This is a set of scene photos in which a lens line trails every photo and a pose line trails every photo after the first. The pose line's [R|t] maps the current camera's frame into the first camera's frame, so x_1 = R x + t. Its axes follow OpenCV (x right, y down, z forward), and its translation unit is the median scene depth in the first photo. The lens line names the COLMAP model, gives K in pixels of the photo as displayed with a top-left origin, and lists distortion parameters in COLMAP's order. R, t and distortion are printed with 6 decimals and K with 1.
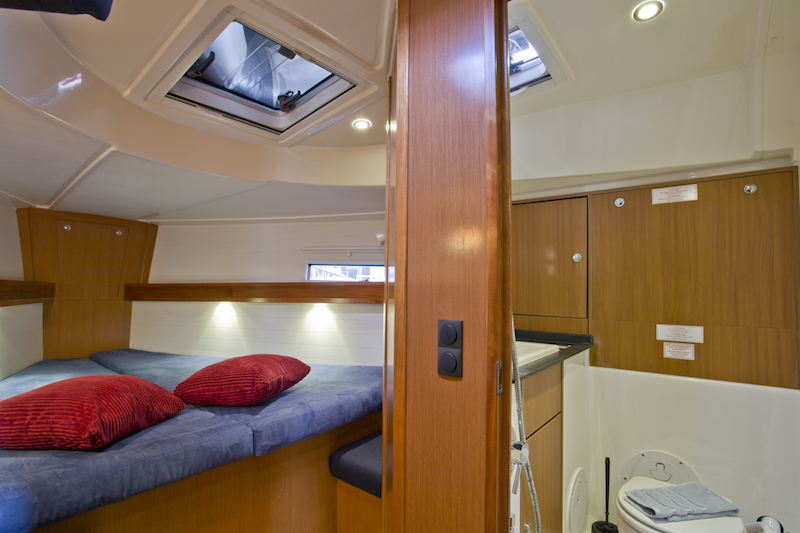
lens RADIAL K [[407.2, 0, 402.4], [0, 407.2, 268.9], [0, 0, 1]] dist [-0.070720, 0.030326]
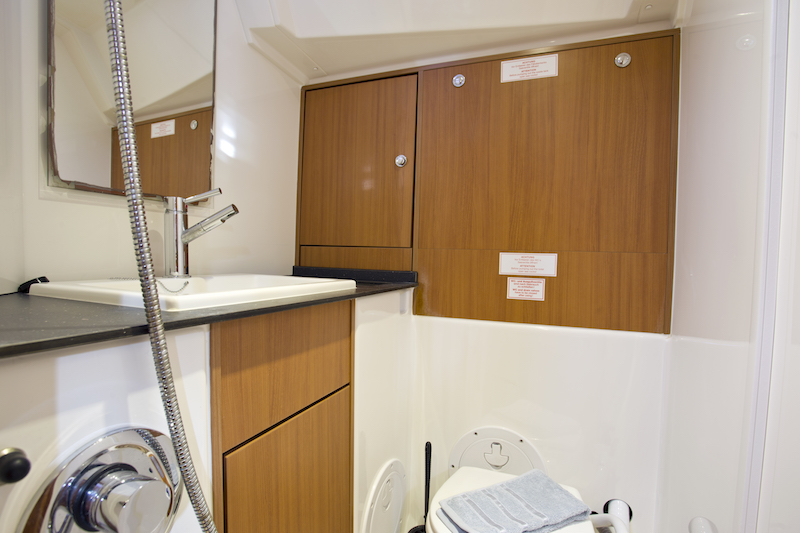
lens RADIAL K [[407.2, 0, 402.4], [0, 407.2, 268.9], [0, 0, 1]] dist [-0.070720, 0.030326]
pose [[0.958737, 0.003017, 0.284279, 0.276196], [-0.025221, 0.996904, 0.074478, 0.122441], [-0.283174, -0.078574, 0.955844, 0.365616]]
